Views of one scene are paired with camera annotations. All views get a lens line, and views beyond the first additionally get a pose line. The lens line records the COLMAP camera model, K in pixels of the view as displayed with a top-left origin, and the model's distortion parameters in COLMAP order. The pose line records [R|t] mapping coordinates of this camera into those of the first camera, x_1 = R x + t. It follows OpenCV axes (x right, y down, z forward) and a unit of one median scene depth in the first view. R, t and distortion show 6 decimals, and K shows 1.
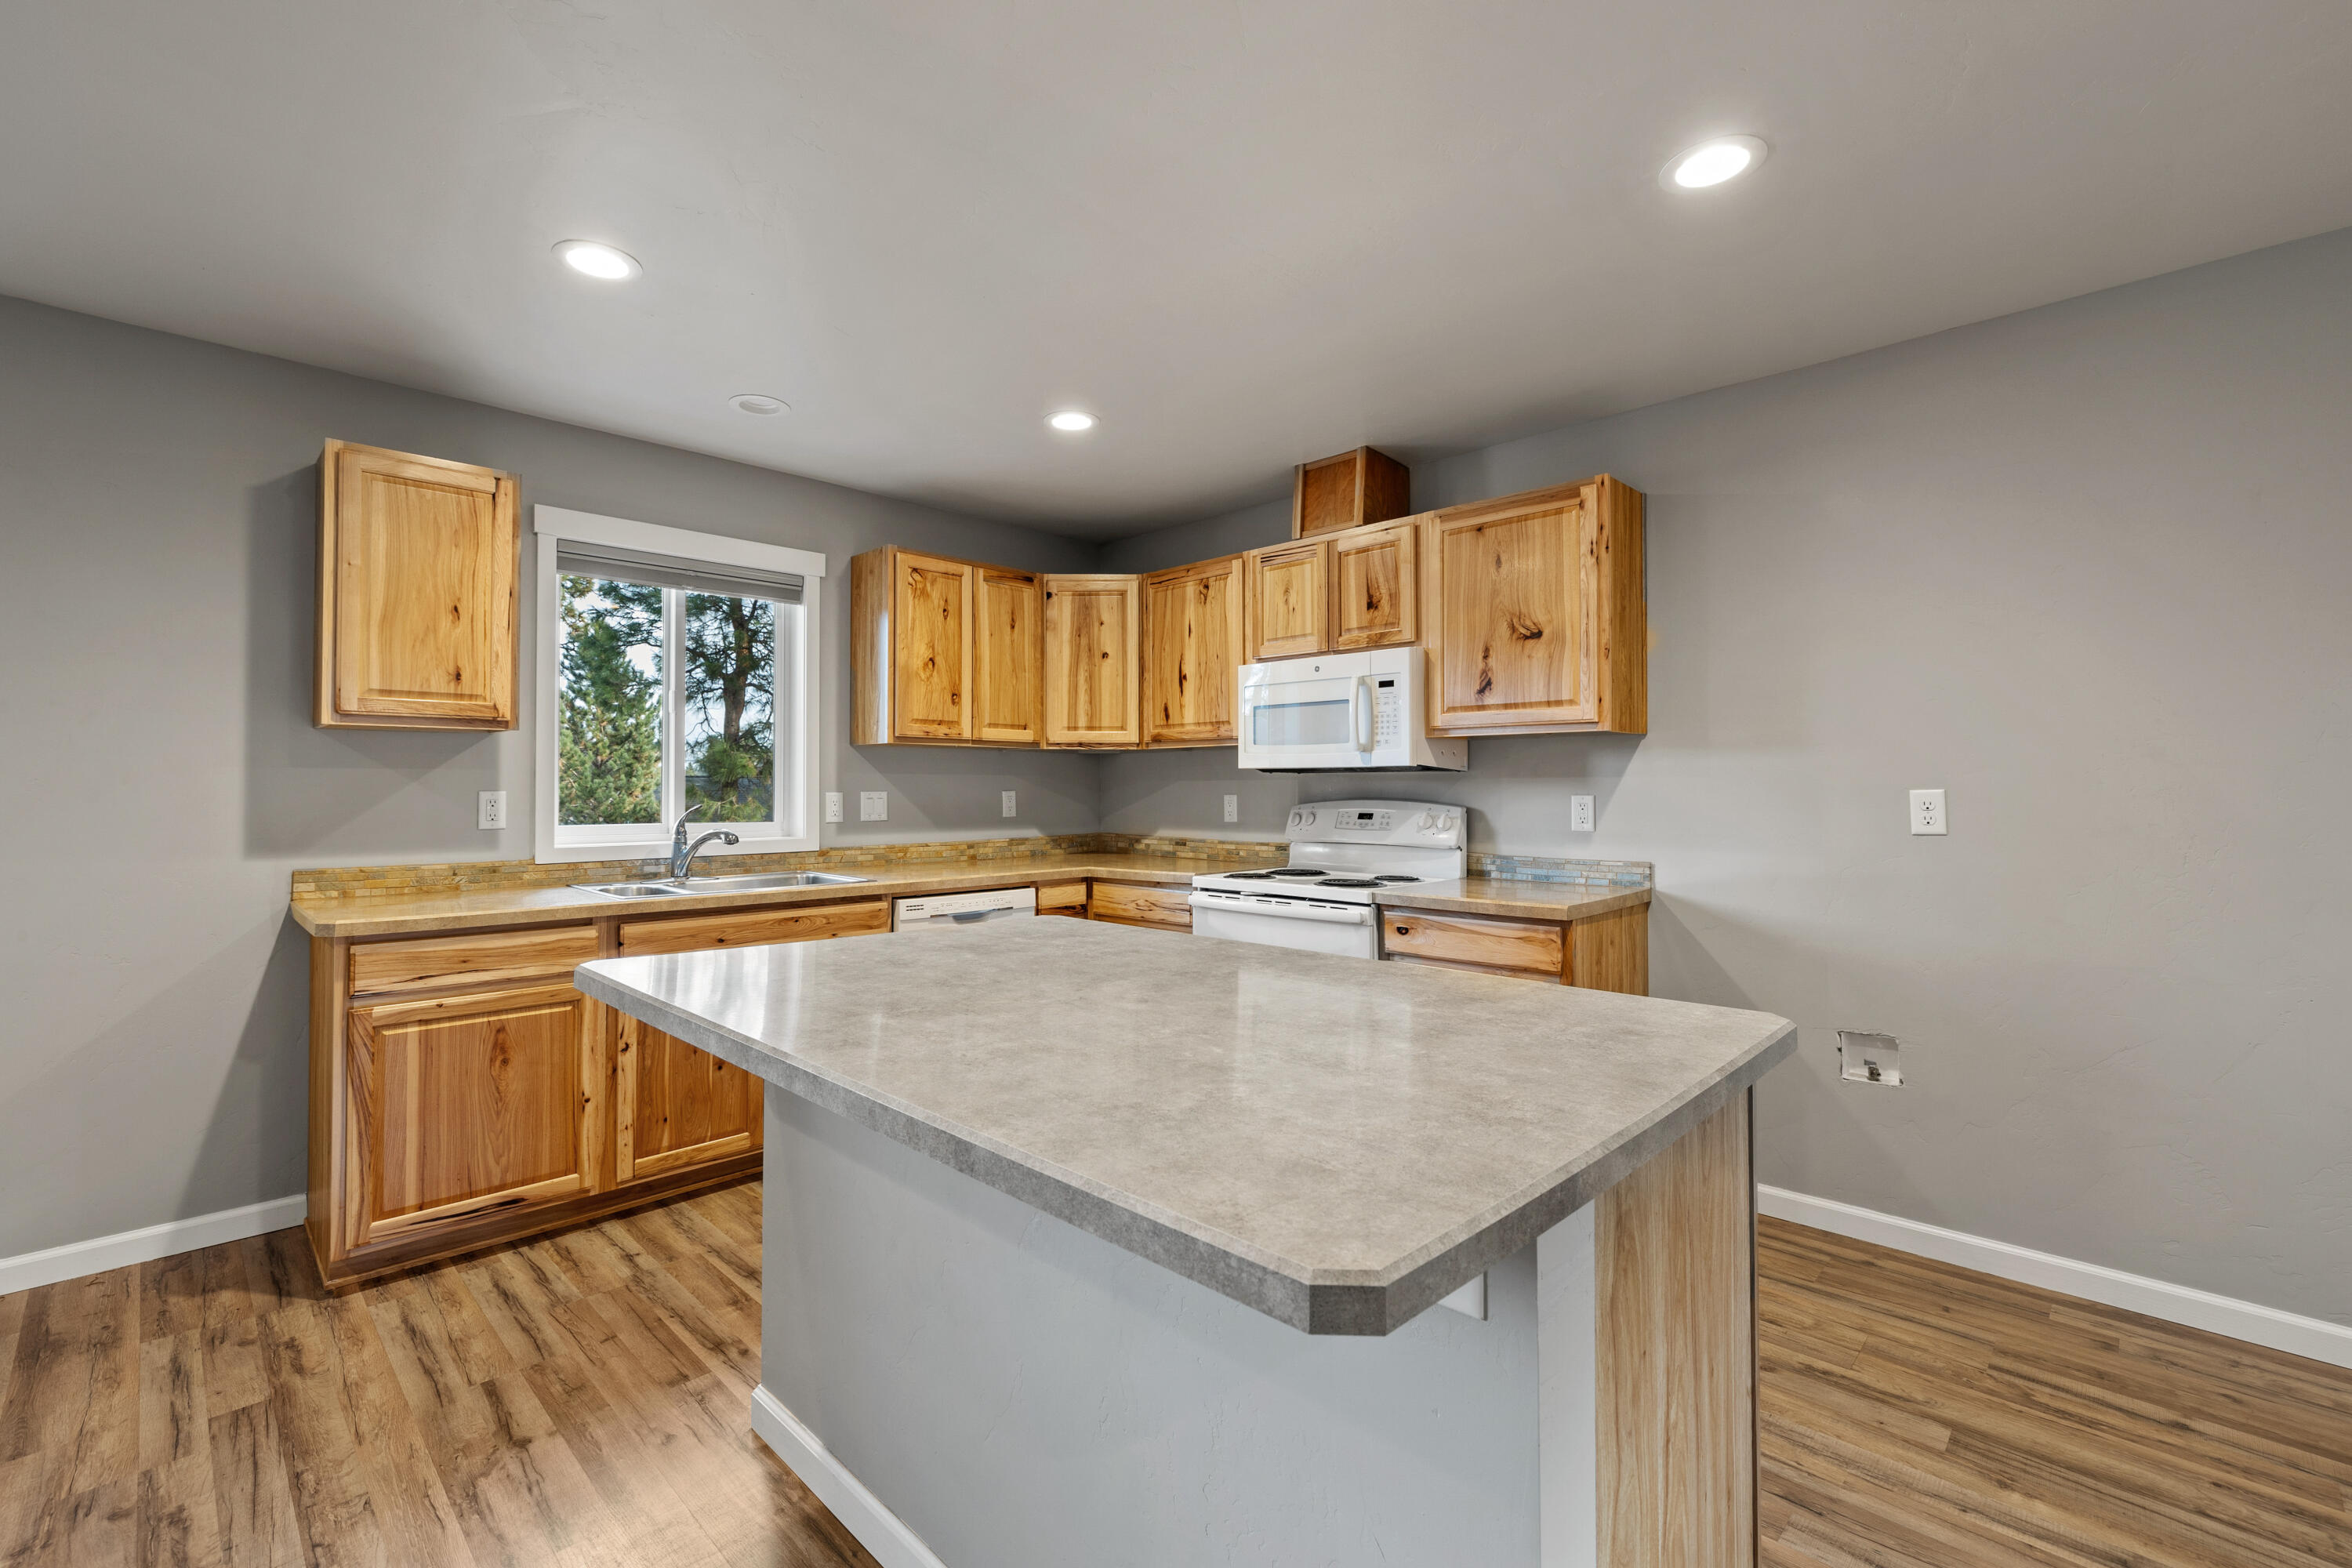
lens RADIAL K [[1008.4, 0, 1162.0], [0, 1008.4, 776.1], [0, 0, 1]] dist [-0.000909, -0.000067]
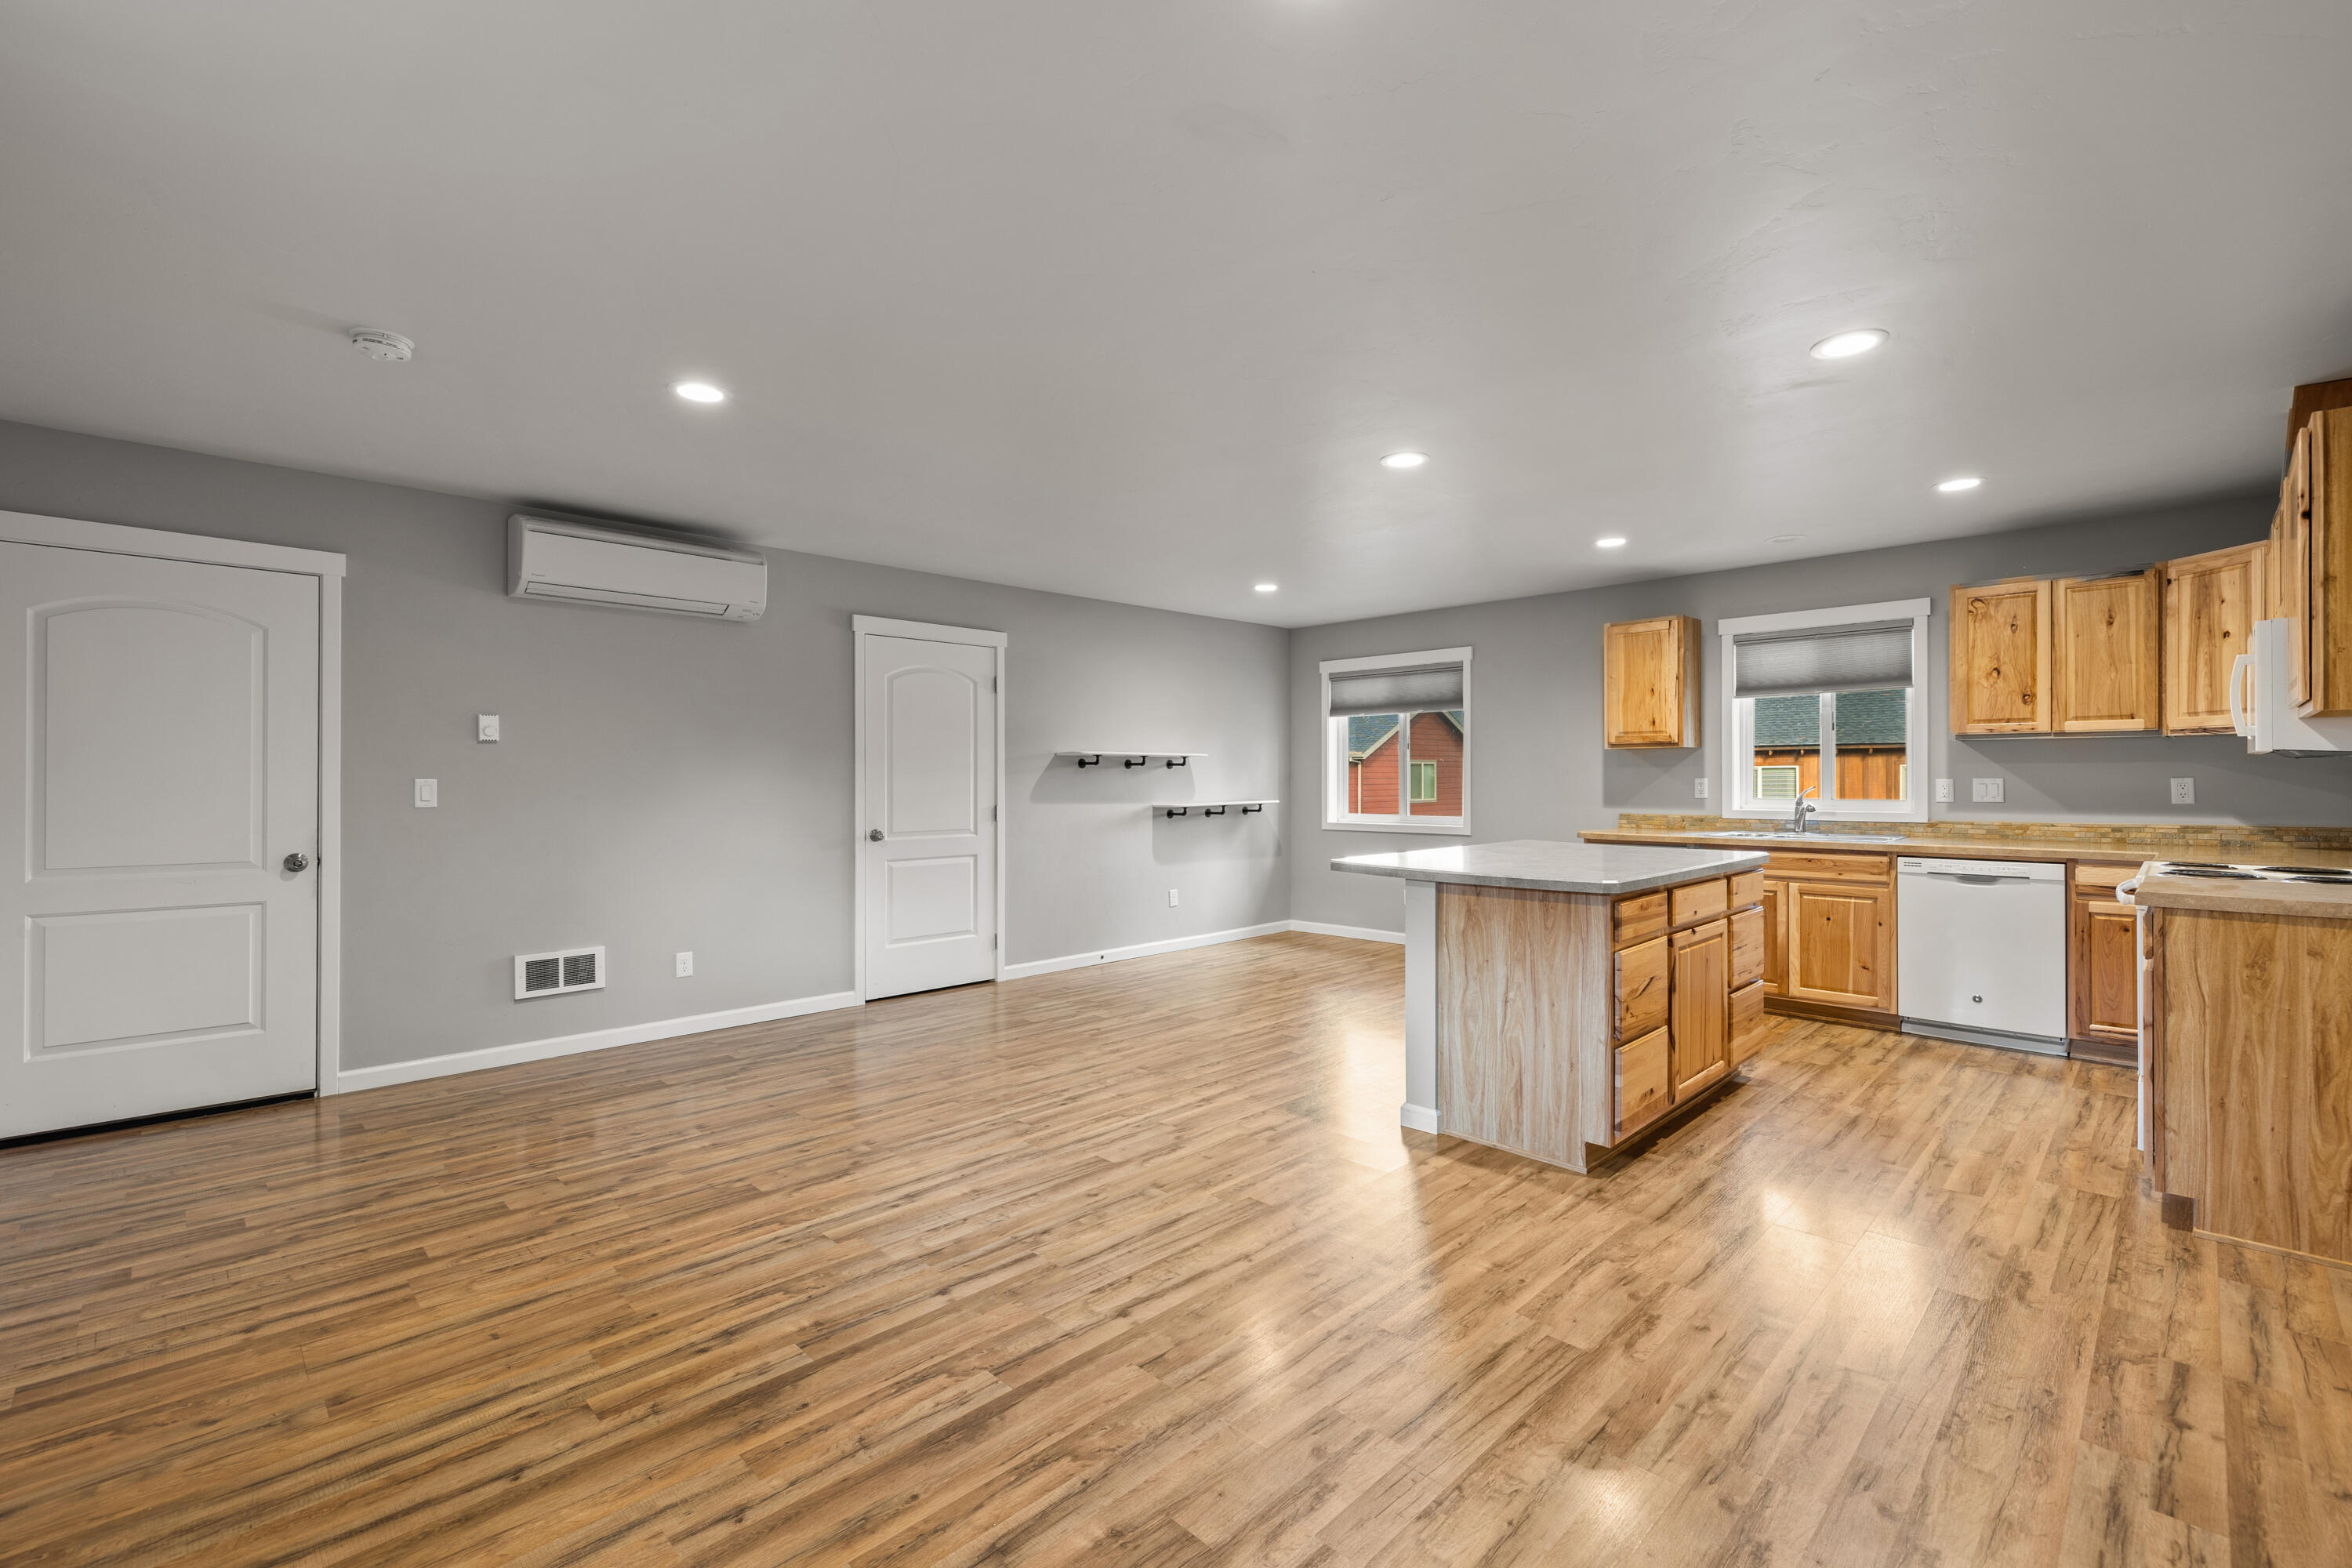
lens RADIAL K [[1008.4, 0, 1162.0], [0, 1008.4, 776.1], [0, 0, 1]] dist [-0.000909, -0.000067]
pose [[-0.013193, -0.001439, -0.999912, 1.120877], [0.016106, 0.999869, -0.001652, -0.001801], [0.999783, -0.016126, -0.013168, 0.015235]]
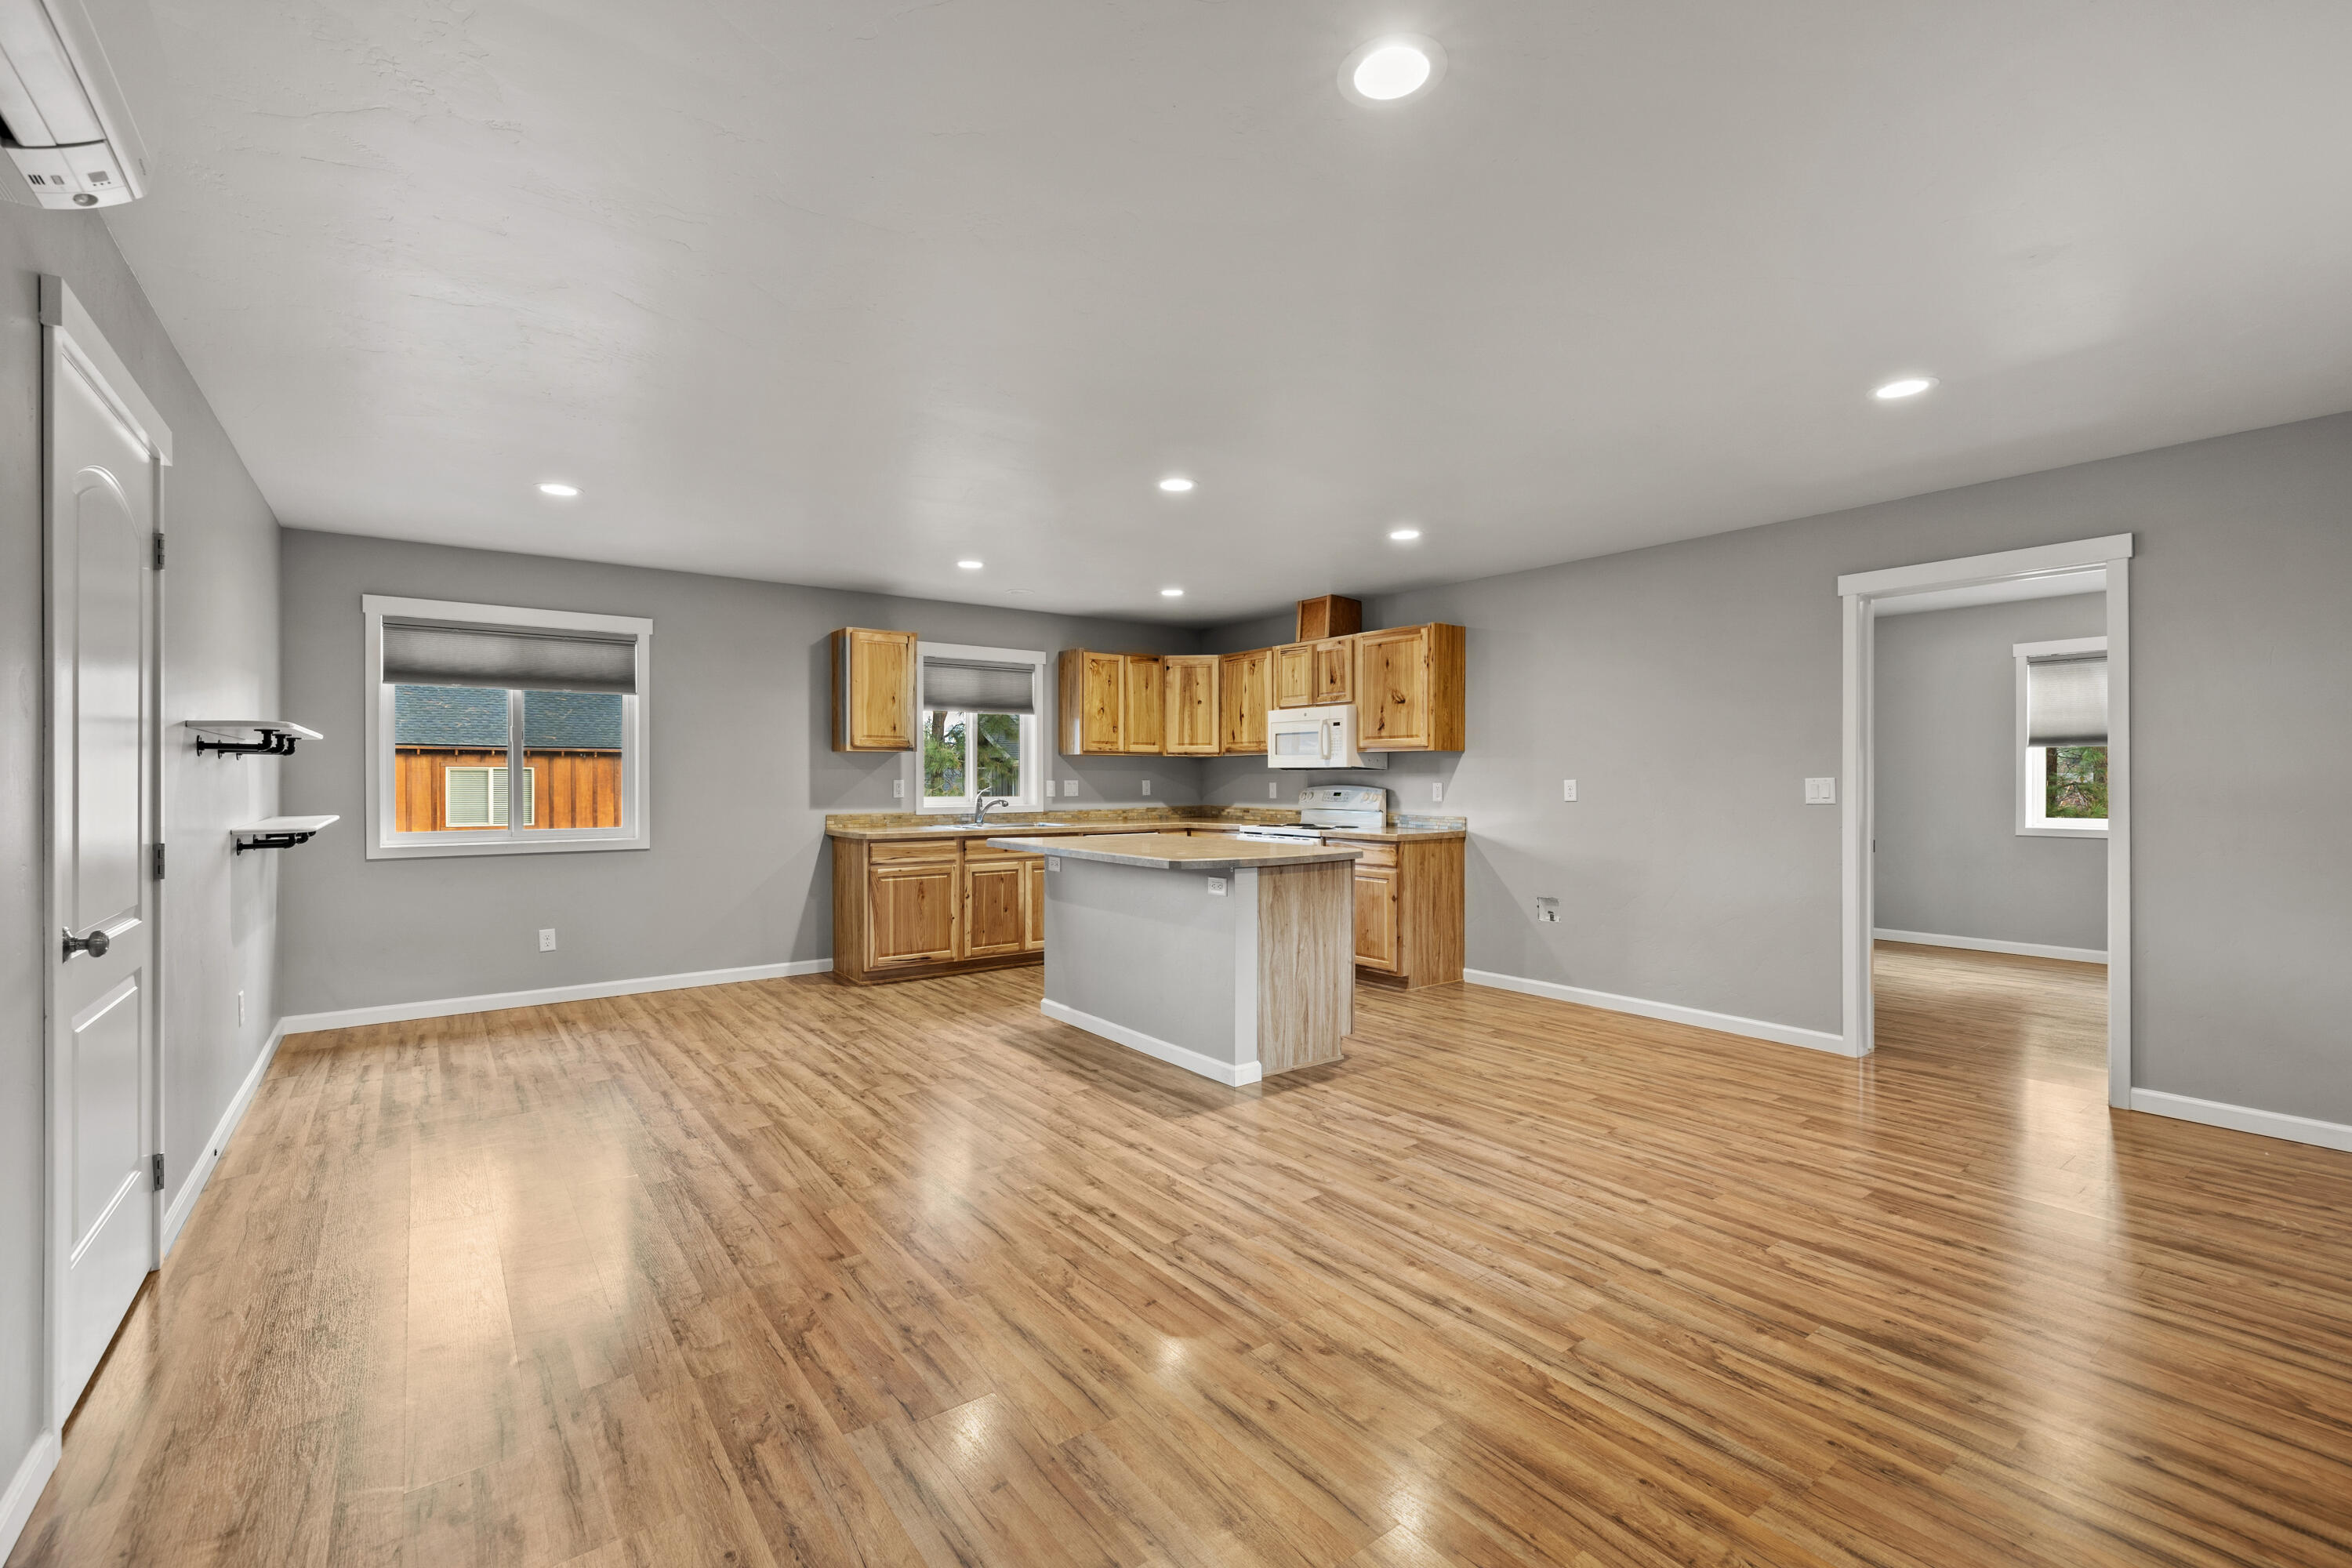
lens RADIAL K [[1010.9, 0, 1175.5], [0, 1010.9, 782.9], [0, 0, 1]] dist [0.001608, 0.000293]
pose [[0.989349, 0.001451, -0.145554, 0.193910], [0.001057, 0.999852, 0.017150, -0.012890], [0.145557, -0.017121, 0.989202, -0.909870]]
